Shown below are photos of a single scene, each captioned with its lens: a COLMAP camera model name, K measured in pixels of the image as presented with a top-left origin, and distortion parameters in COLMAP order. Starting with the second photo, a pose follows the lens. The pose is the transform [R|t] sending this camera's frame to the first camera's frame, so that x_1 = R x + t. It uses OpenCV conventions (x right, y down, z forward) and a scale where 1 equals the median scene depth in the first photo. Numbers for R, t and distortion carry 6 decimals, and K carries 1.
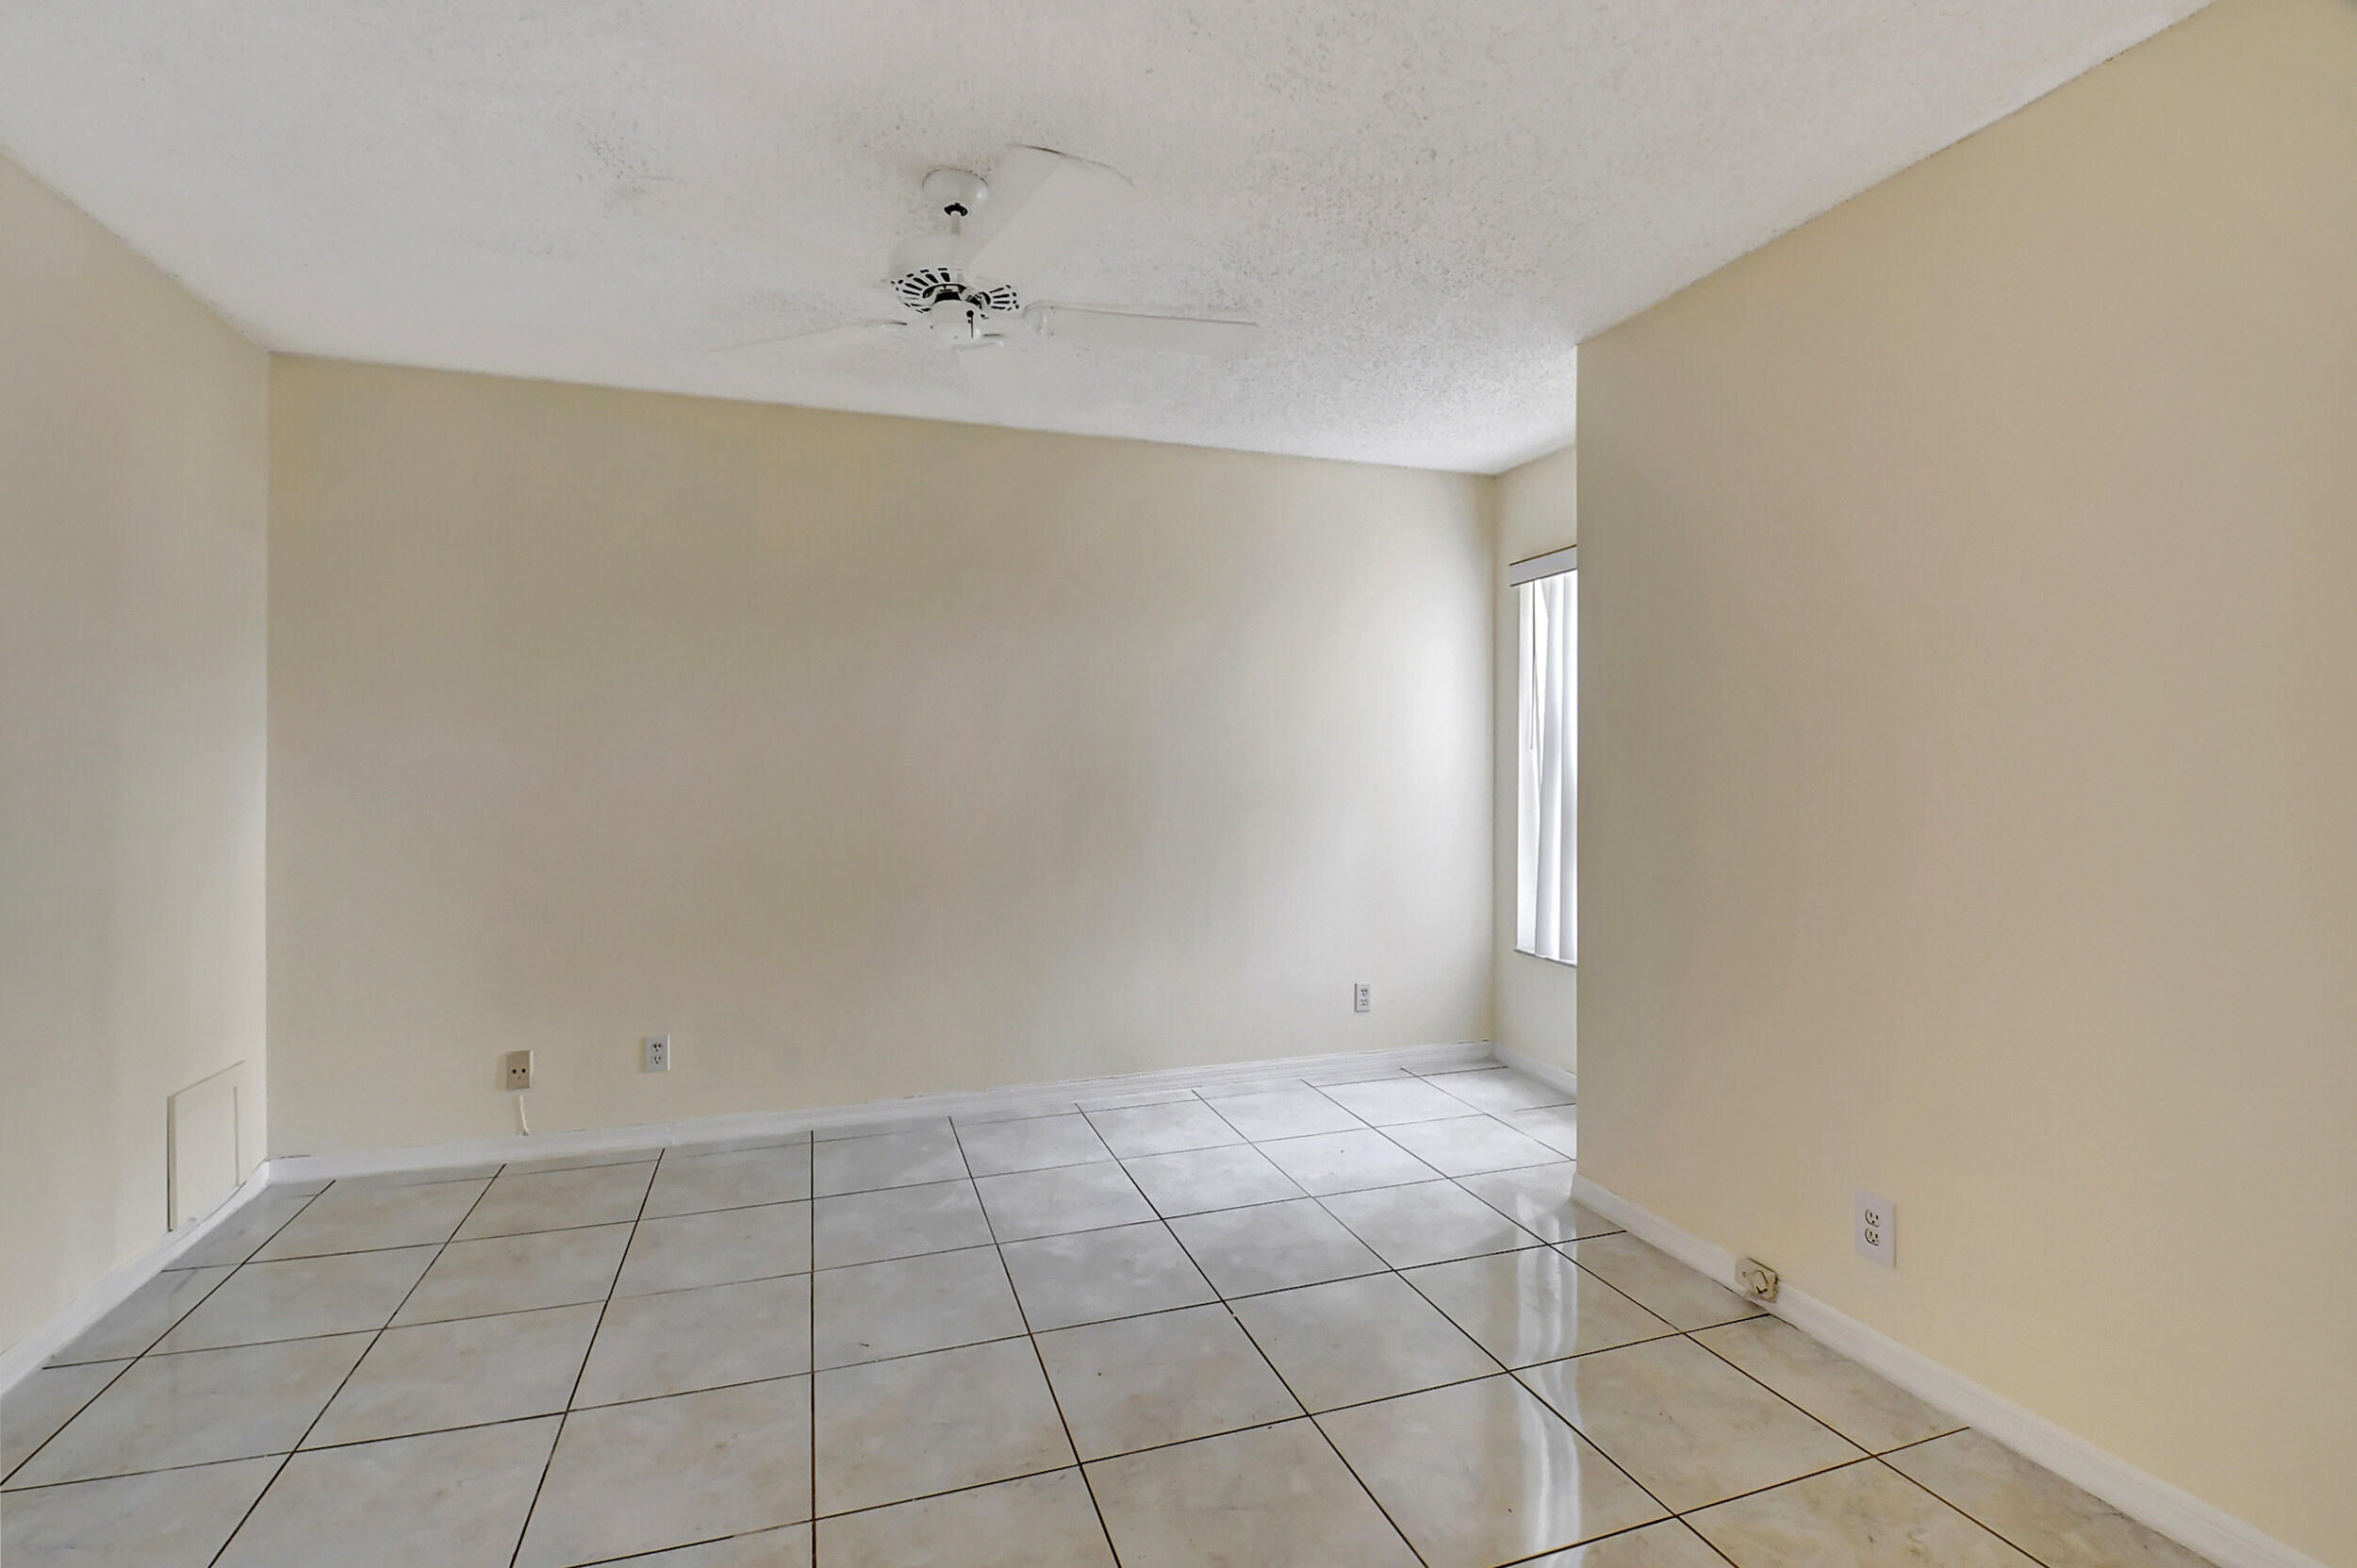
lens RADIAL K [[1082.8, 0, 1179.5], [0, 1082.8, 768.7], [0, 0, 1]] dist [0.012428, -0.015955]
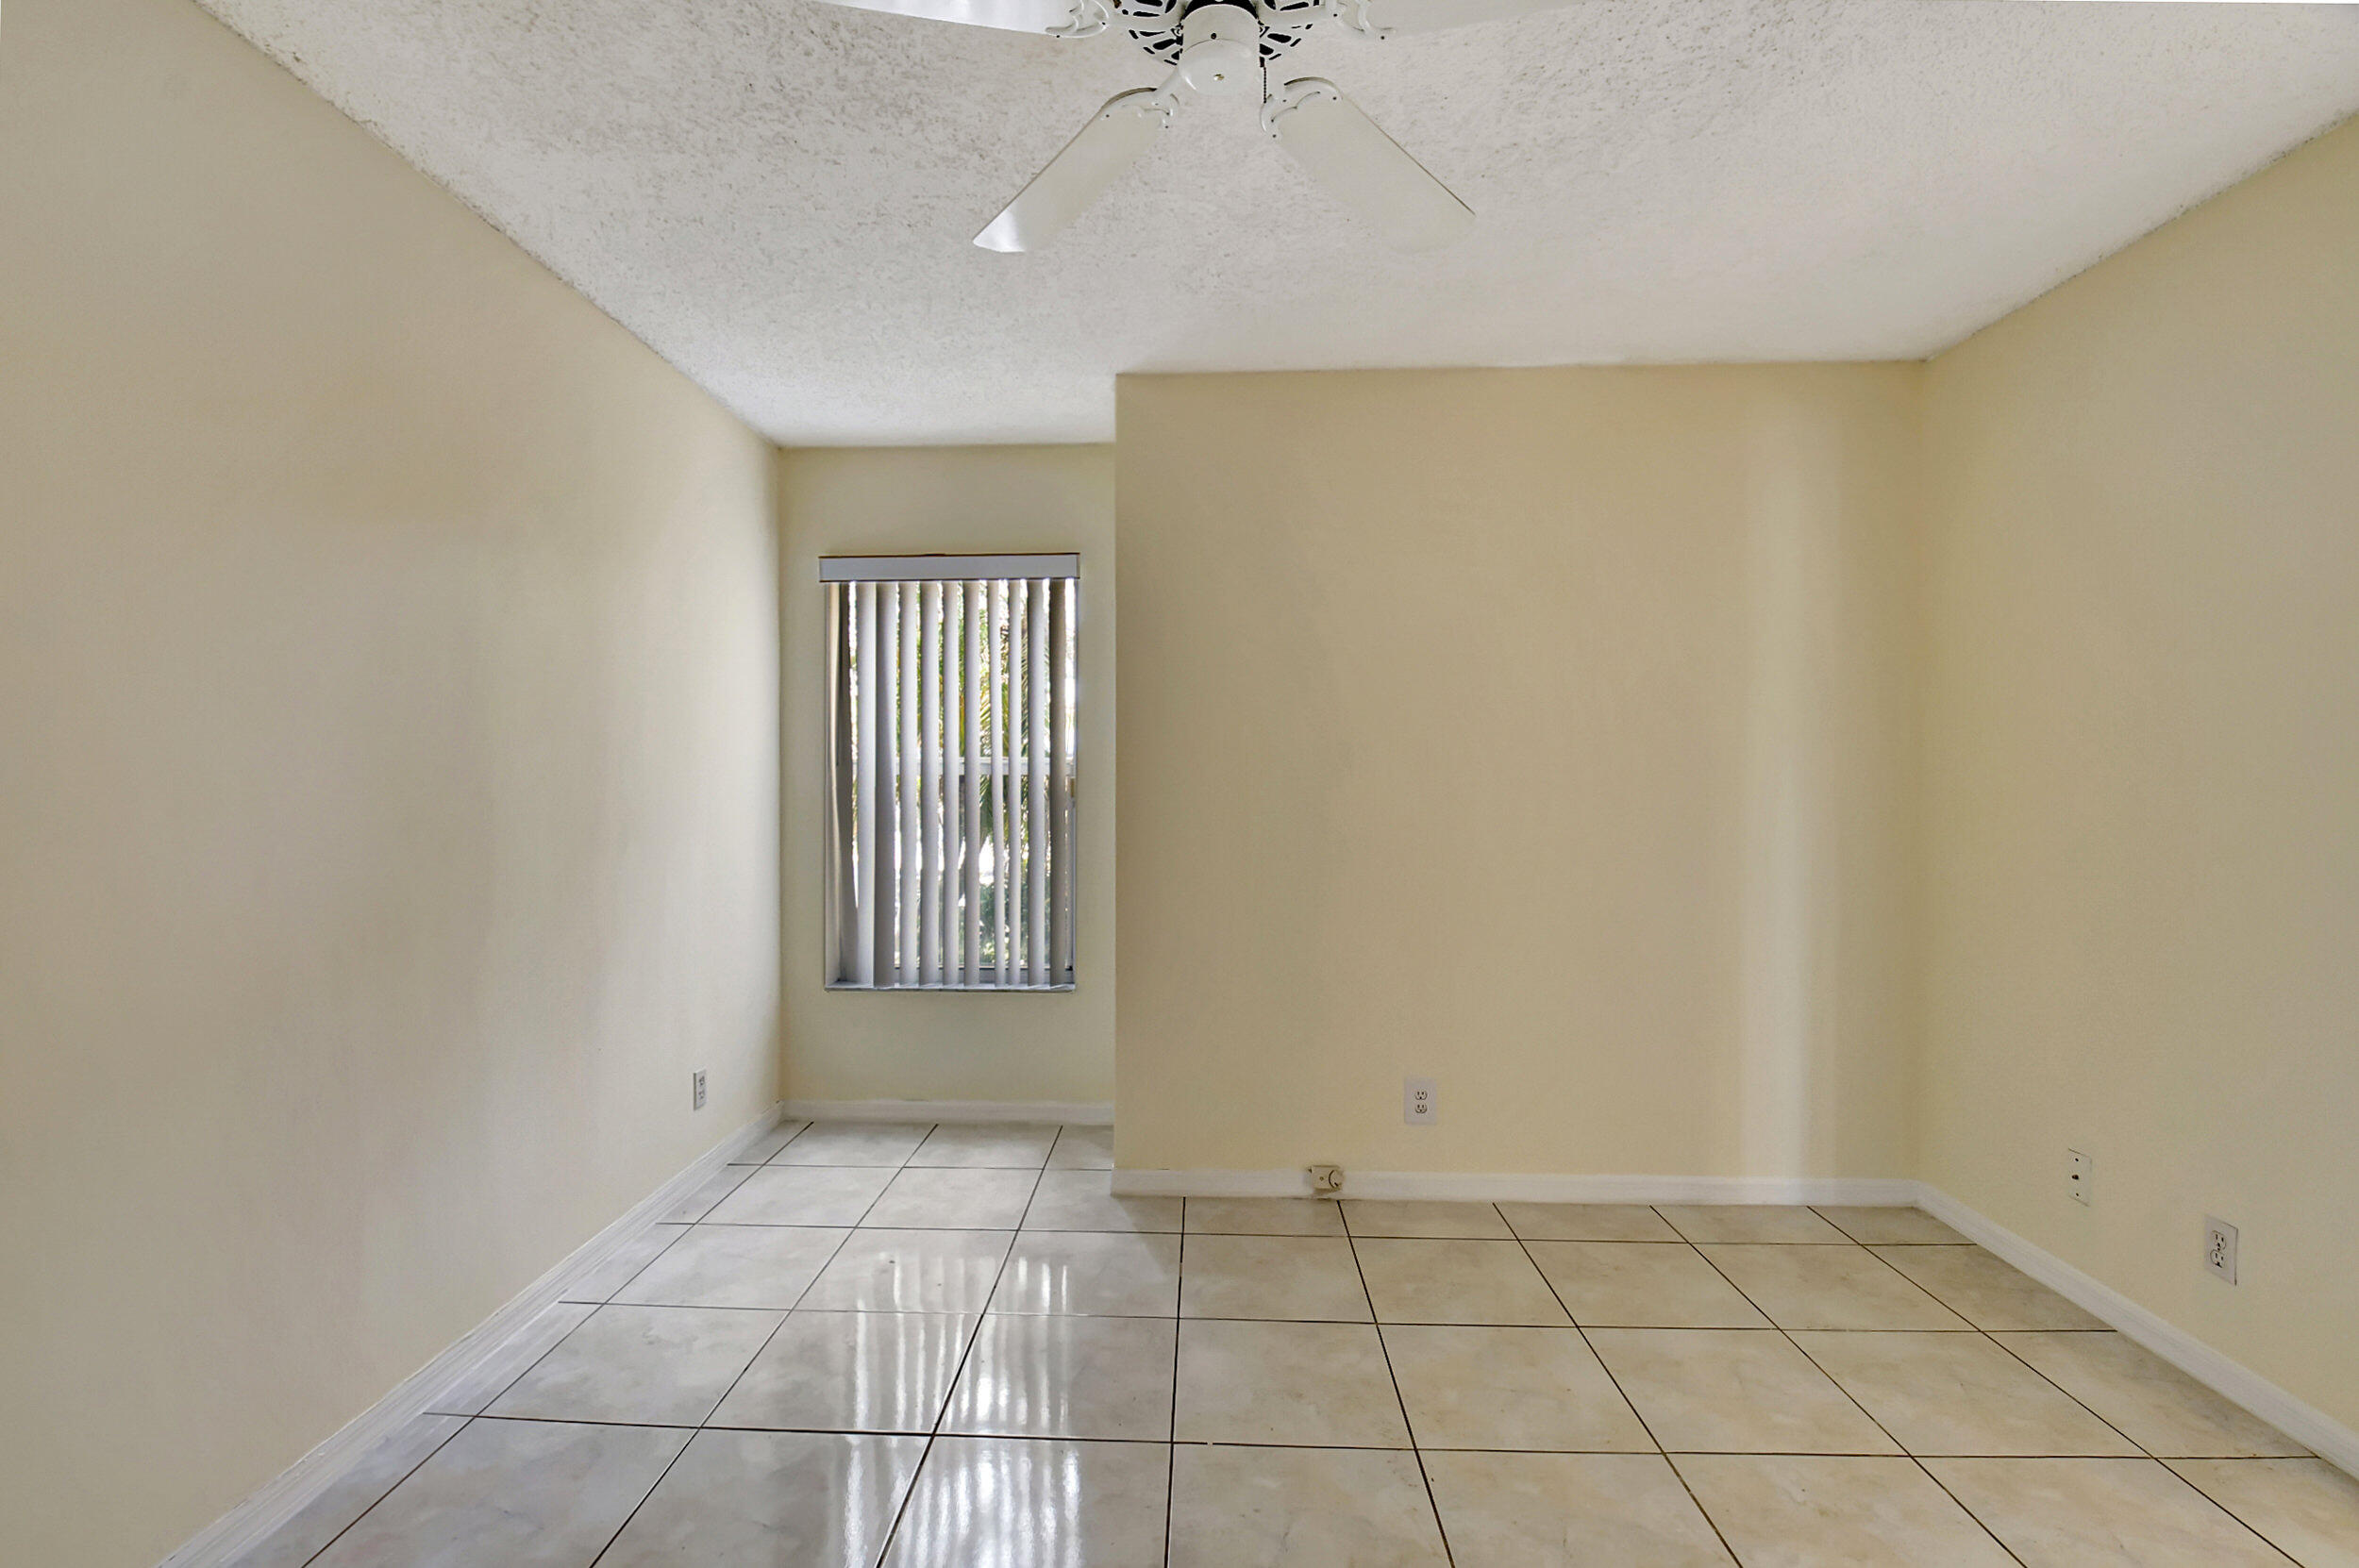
lens RADIAL K [[1080.8, 0, 1173.8], [0, 1080.8, 789.3], [0, 0, 1]] dist [-0.002463, -0.000773]
pose [[0.358224, -0.018956, 0.933443, -0.495713], [0.012201, 0.999804, 0.015622, -0.008356], [-0.933556, 0.005793, 0.358385, 0.494816]]
